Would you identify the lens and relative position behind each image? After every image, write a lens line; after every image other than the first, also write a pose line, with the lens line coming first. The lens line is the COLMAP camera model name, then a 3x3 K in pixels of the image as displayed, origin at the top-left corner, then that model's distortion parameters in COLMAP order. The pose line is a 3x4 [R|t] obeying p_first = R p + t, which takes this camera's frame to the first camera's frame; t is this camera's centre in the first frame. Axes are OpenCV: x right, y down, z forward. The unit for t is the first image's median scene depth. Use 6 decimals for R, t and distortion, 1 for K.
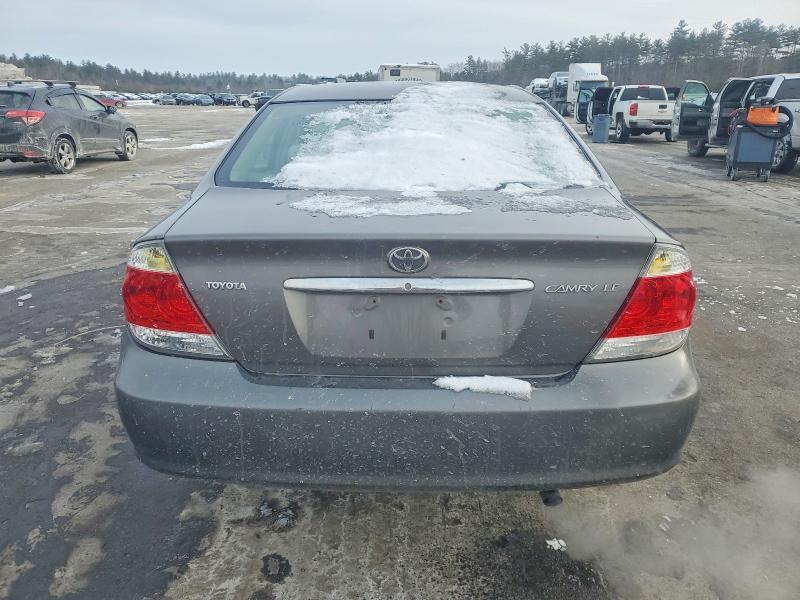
lens RADIAL K [[623.4, 0, 400.0], [0, 623.4, 300.0], [0, 0, 1]] dist [0.009932, 0.009984]
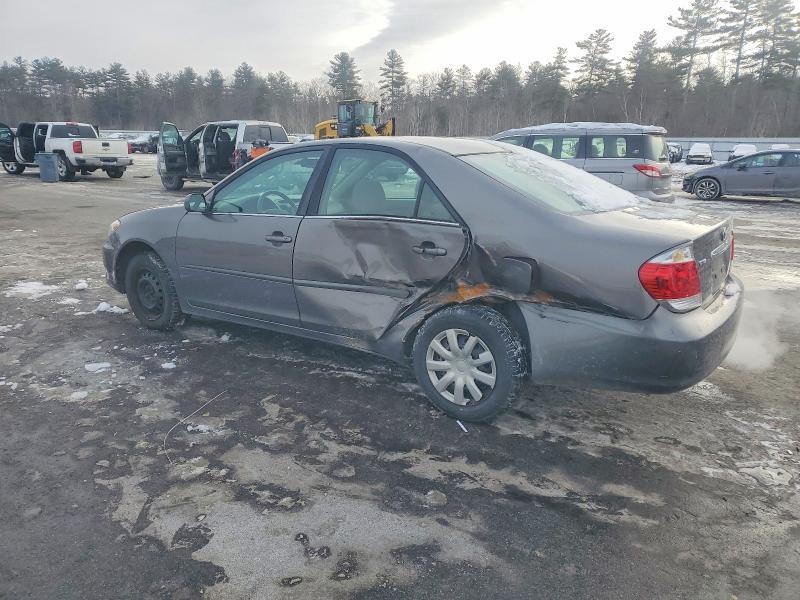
lens RADIAL K [[623.4, 0, 400.0], [0, 623.4, 300.0], [0, 0, 1]] dist [0.009932, 0.009984]
pose [[0.556744, -0.198587, 0.806597, -0.185527], [0.240204, 0.968009, 0.072529, -0.021364], [-0.795197, 0.153368, 0.586635, 0.055310]]
